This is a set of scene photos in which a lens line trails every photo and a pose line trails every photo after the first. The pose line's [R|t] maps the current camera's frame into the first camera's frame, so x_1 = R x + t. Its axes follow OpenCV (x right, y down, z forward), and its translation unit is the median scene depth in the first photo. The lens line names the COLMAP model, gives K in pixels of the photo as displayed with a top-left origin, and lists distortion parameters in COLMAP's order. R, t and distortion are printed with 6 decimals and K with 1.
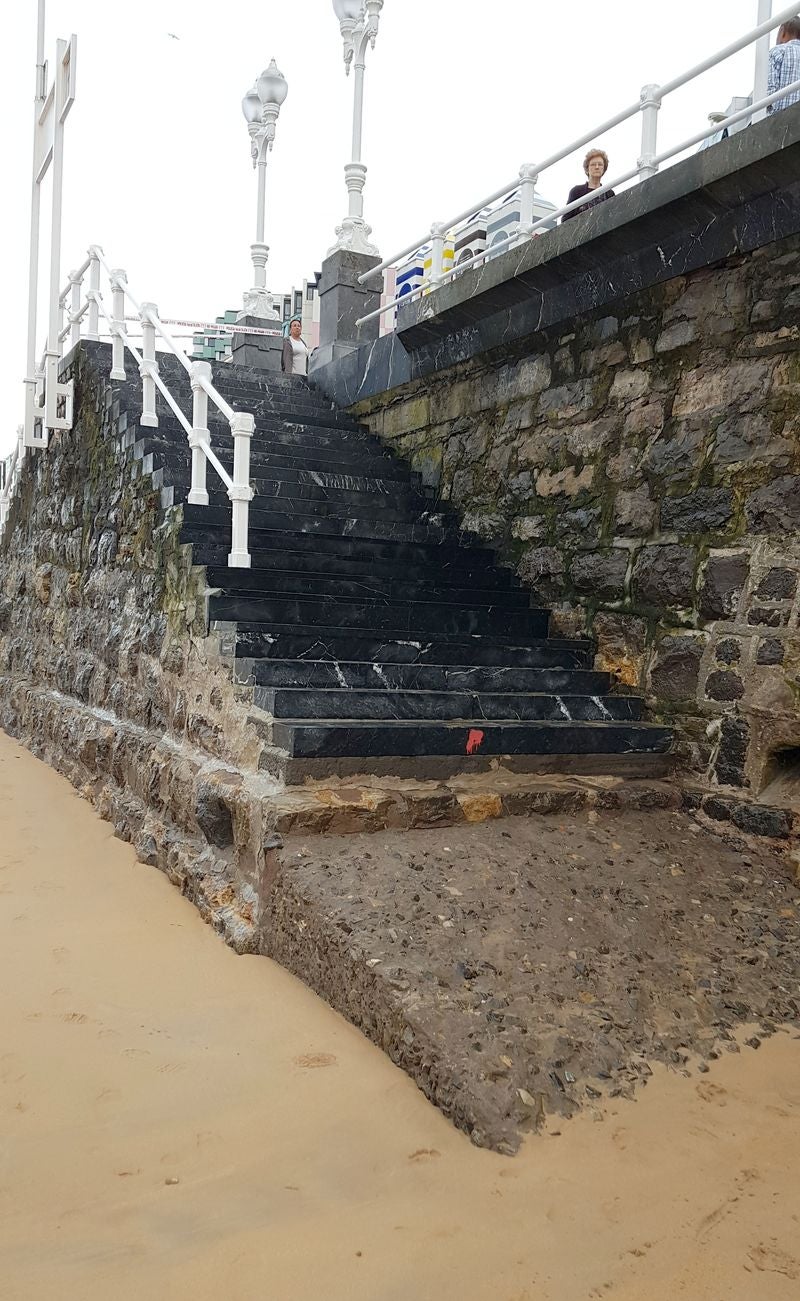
lens RADIAL K [[1146.1, 0, 411.8], [0, 1146.1, 702.4], [0, 0, 1]] dist [0.055850, 0.001599]
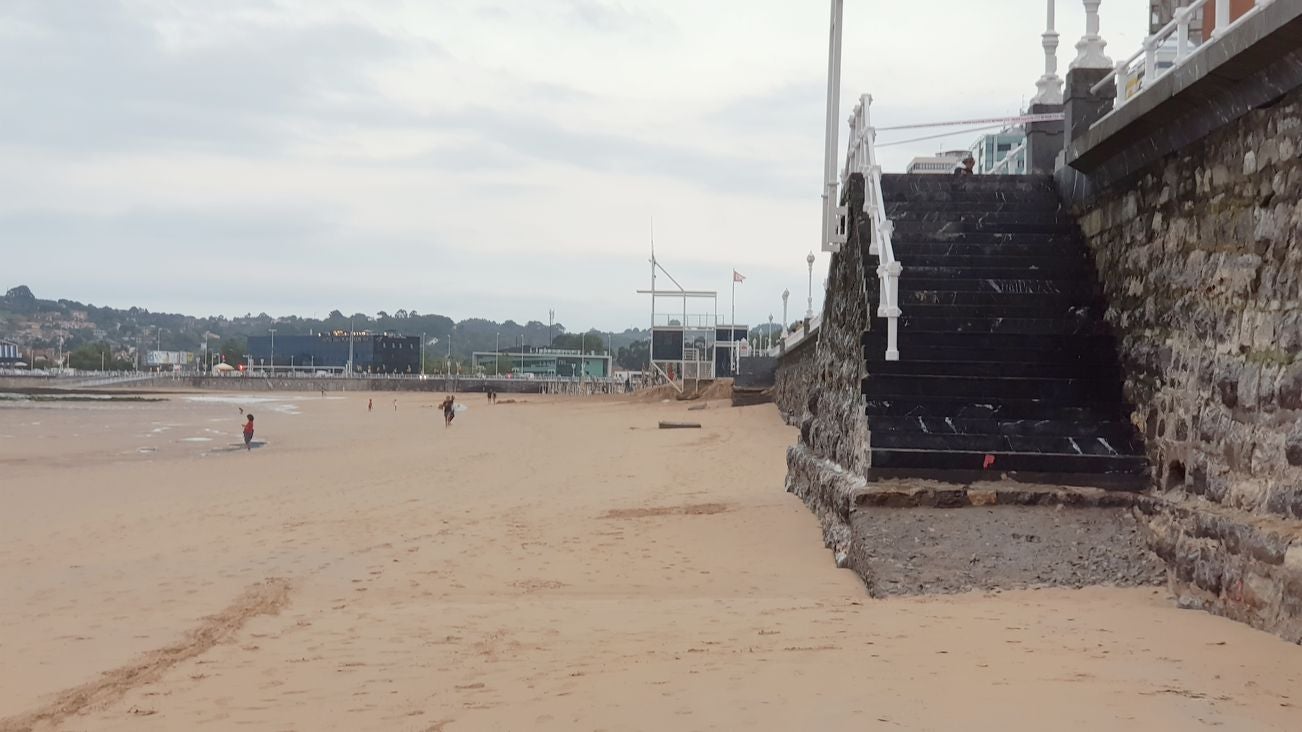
lens RADIAL K [[962.2, 0, 654.1], [0, 962.2, 363.4], [0, 0, 1]] dist [0.064086, -0.054517]
pose [[0.886891, -0.038856, -0.460342, 0.261128], [-0.010419, 0.994521, -0.104016, 0.040609], [0.461861, 0.097047, 0.881627, -0.462226]]
